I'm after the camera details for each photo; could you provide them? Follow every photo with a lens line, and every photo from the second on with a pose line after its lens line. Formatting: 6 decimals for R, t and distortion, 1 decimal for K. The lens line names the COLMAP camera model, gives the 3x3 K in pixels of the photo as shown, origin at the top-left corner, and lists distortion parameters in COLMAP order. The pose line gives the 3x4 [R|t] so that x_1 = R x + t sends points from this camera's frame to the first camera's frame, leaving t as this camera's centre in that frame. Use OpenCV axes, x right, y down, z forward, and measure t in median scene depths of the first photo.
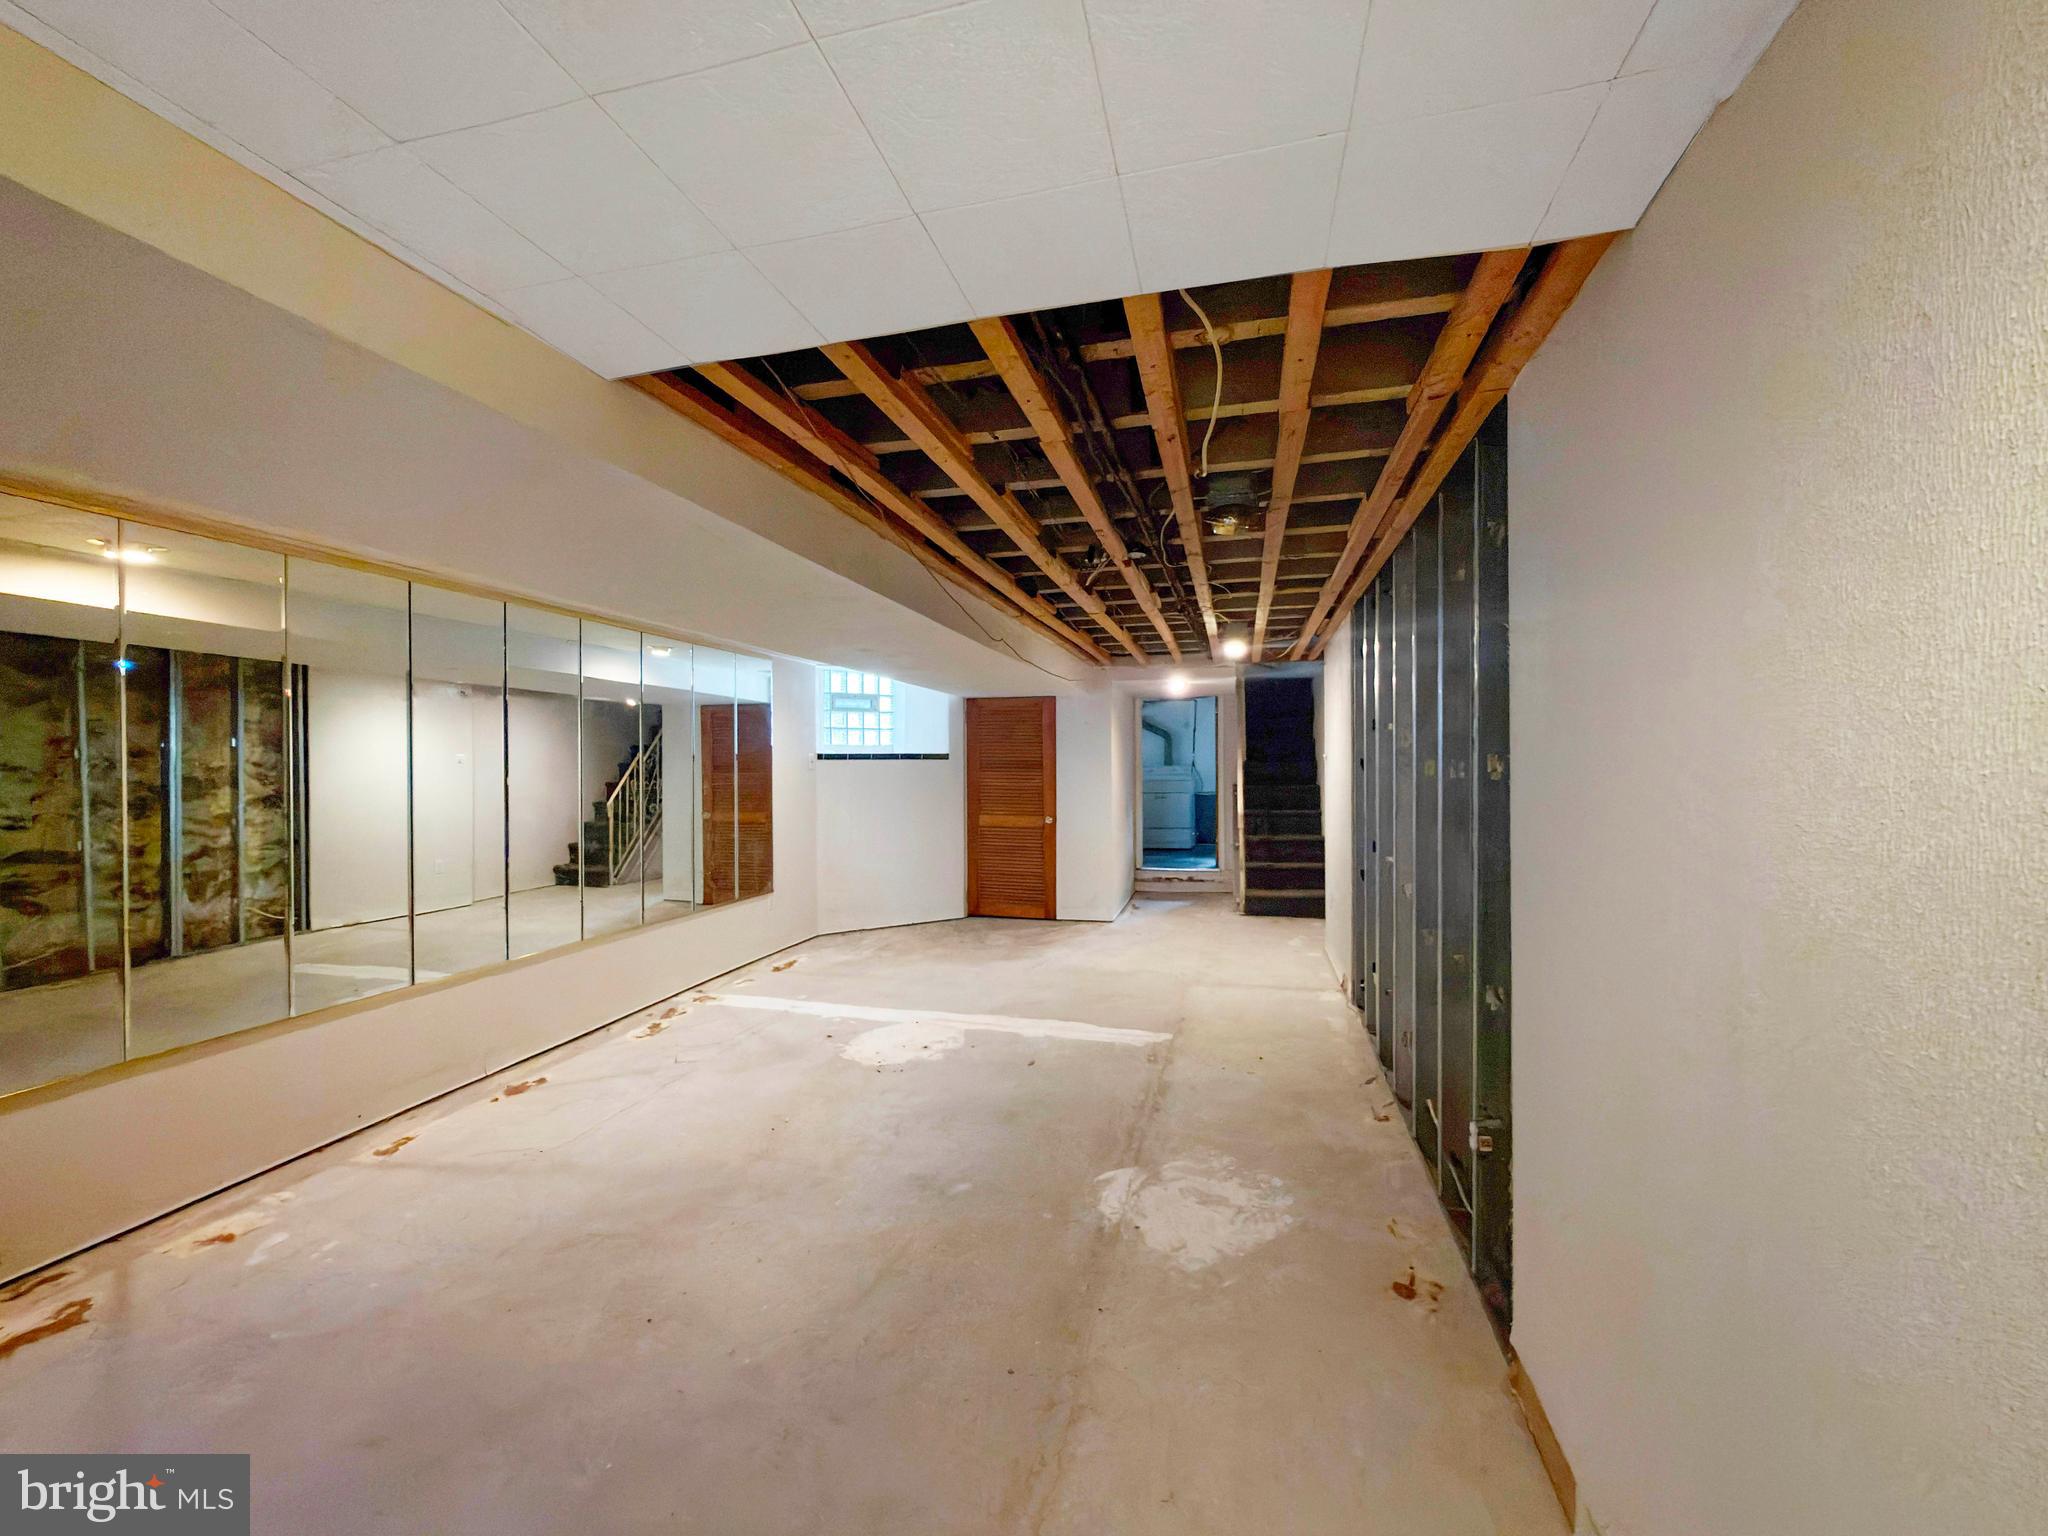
lens RADIAL K [[855.4, 0, 1038.3], [0, 855.4, 776.1], [0, 0, 1]] dist [-0.002206, -0.000280]
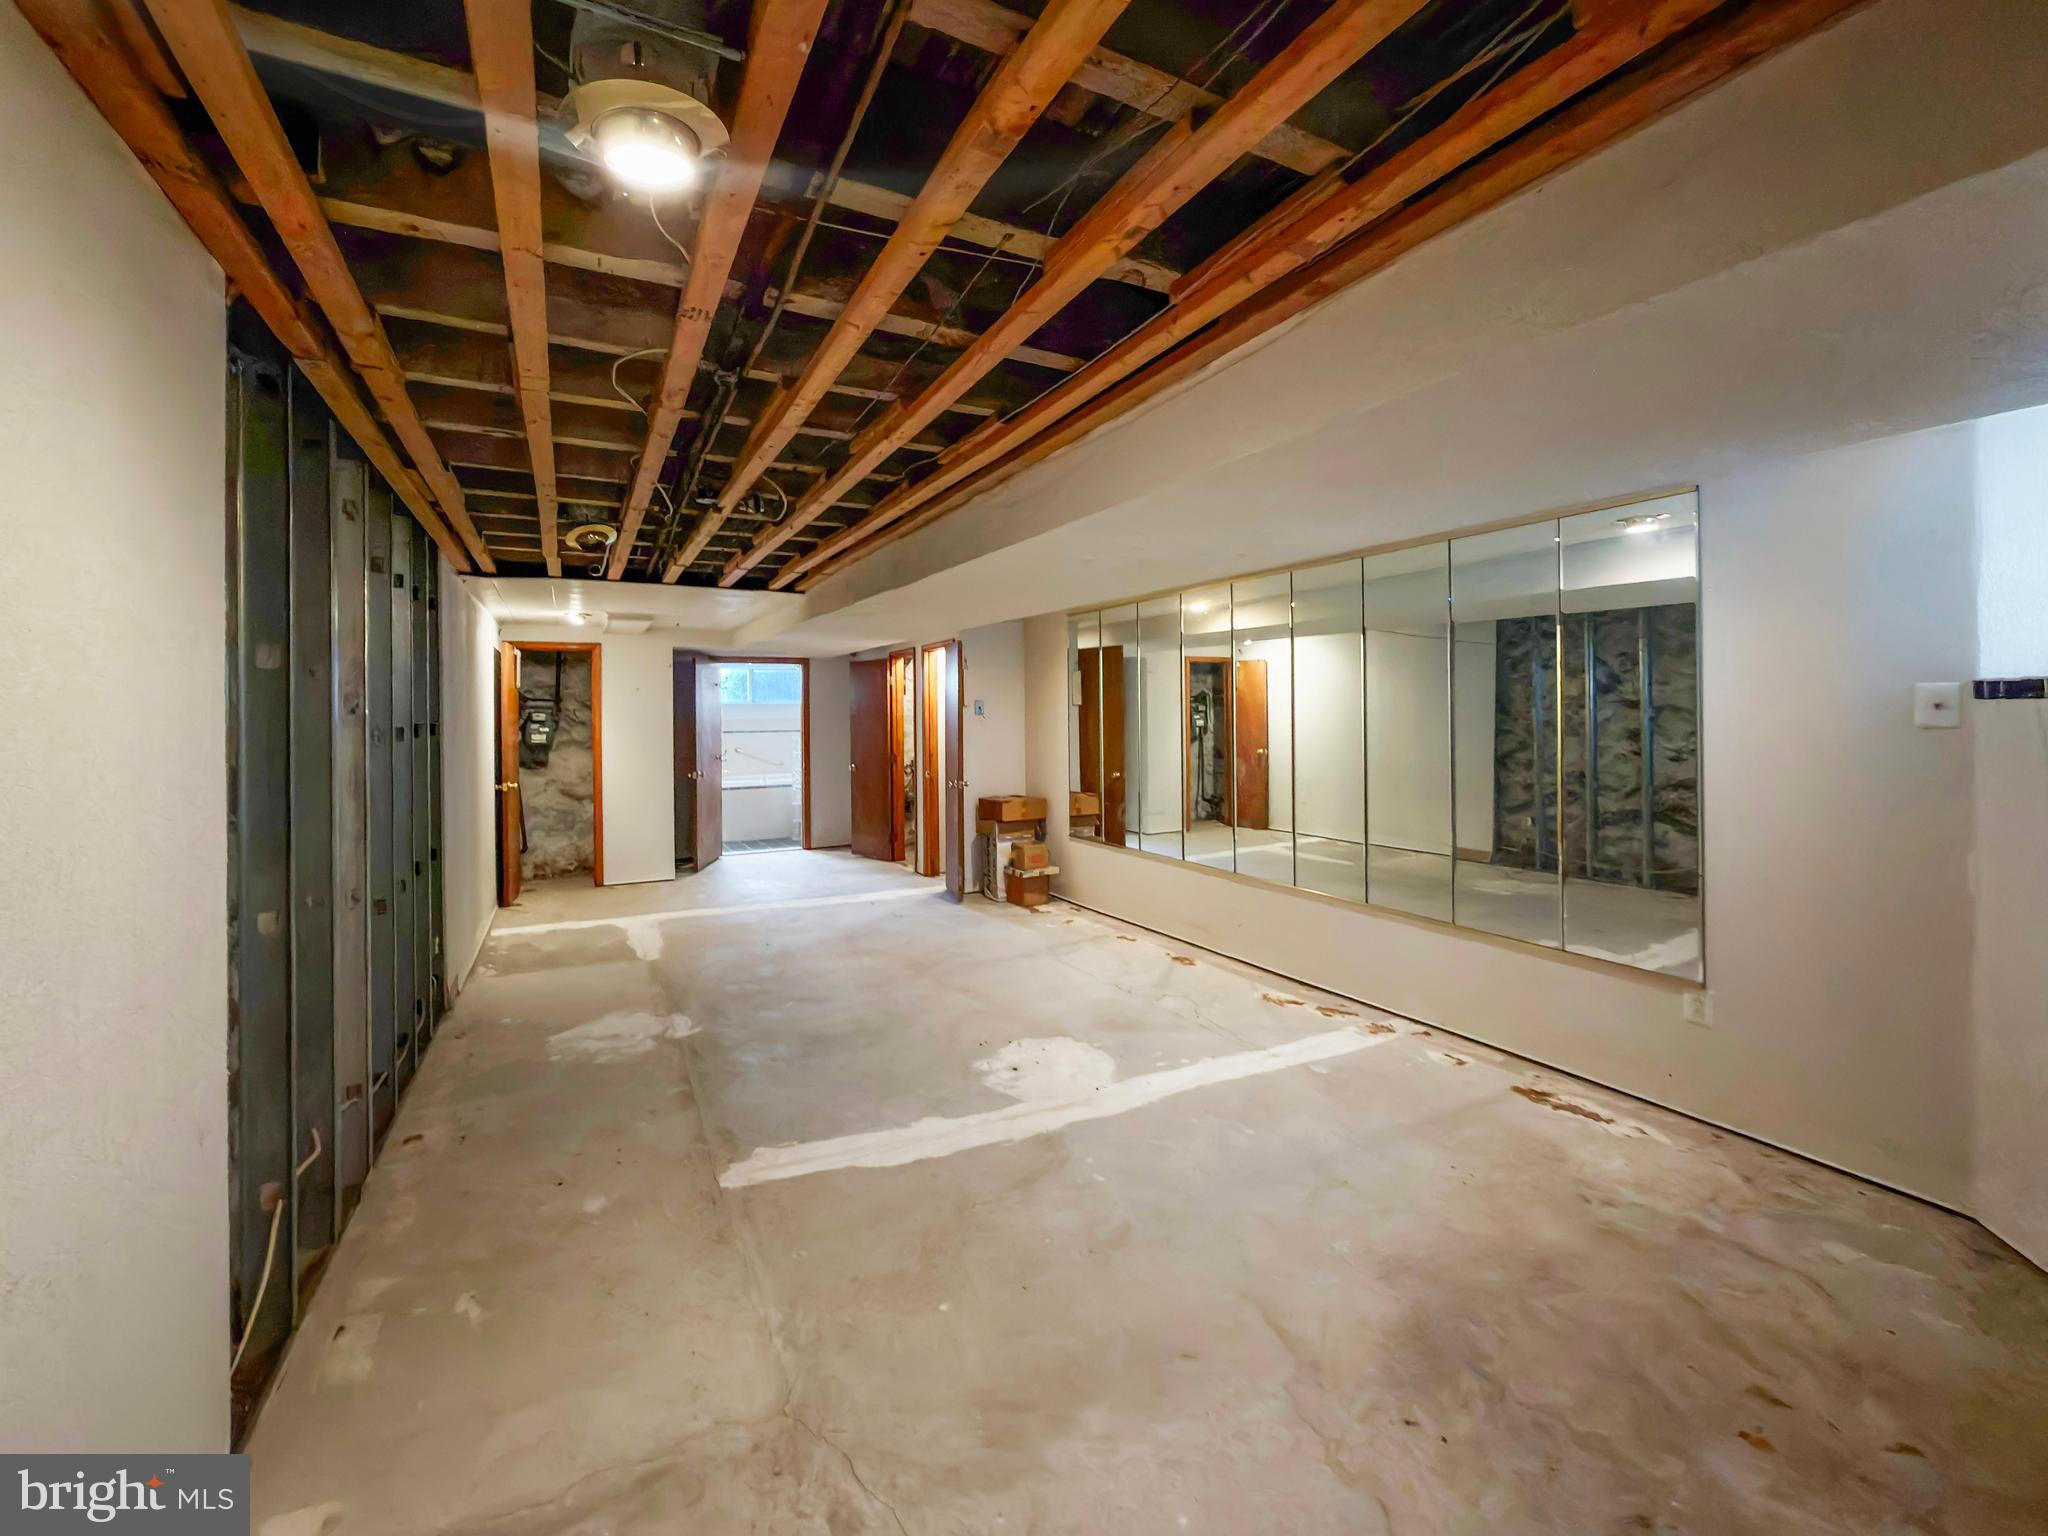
lens RADIAL K [[855.4, 0, 1028.4], [0, 855.4, 705.1], [0, 0, 1]] dist [-0.002206, -0.000280]
pose [[-0.748262, 0.007015, -0.663366, 0.338000], [0.005335, 0.999975, 0.004556, -0.028107], [0.663382, -0.000130, -0.748281, 1.377747]]
